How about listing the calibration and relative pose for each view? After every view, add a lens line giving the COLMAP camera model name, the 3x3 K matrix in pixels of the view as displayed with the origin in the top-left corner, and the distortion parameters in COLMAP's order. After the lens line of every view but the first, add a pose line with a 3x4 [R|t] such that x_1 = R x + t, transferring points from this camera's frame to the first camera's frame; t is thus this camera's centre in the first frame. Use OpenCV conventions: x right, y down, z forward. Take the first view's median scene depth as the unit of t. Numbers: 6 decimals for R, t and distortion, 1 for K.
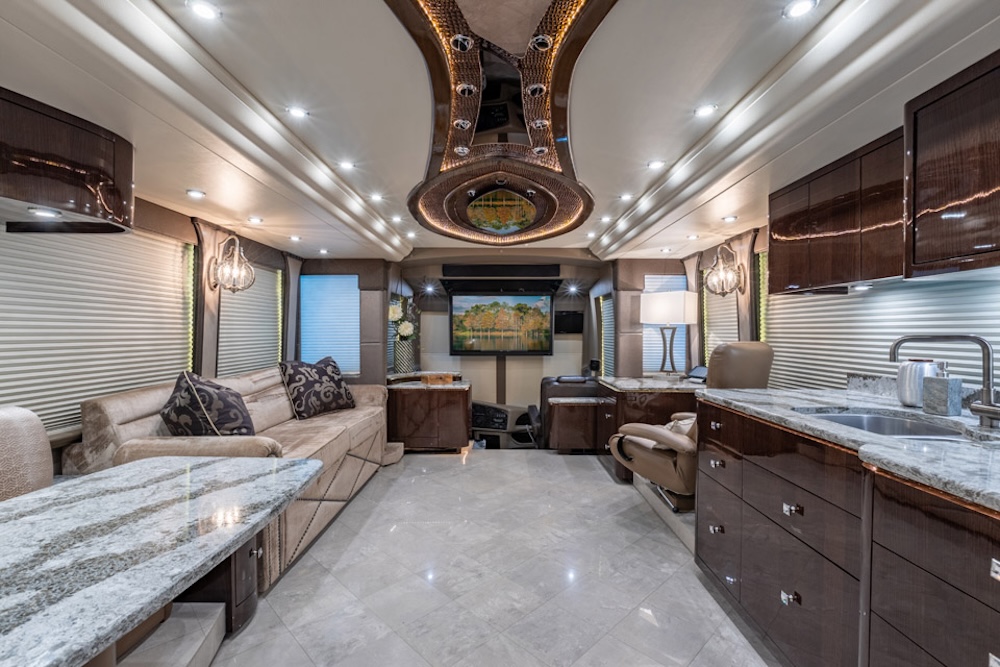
lens RADIAL K [[458.8, 0, 500.0], [0, 458.8, 333.5], [0, 0, 1]] dist [-0.000164, -0.000002]
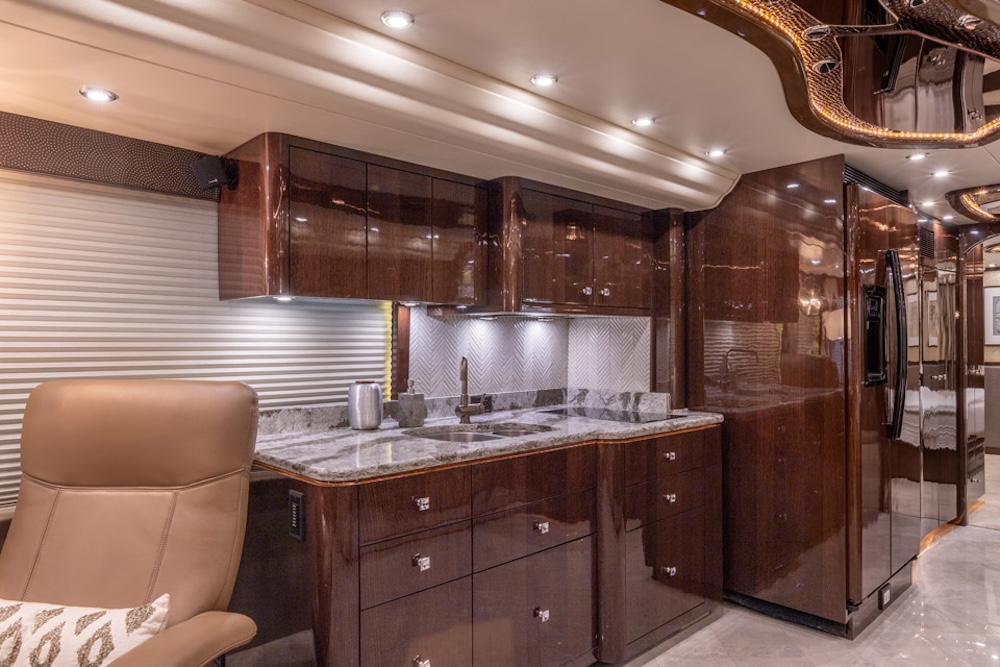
lens RADIAL K [[634.3, 0, 500.0], [0, 634.3, 333.5], [0, 0, 1]] dist [-0.001142, -0.000076]
pose [[-0.689107, 0.014182, 0.724521, -0.123618], [0.006643, 0.999890, -0.013255, -0.011682], [-0.724630, -0.004321, -0.689125, 0.762987]]
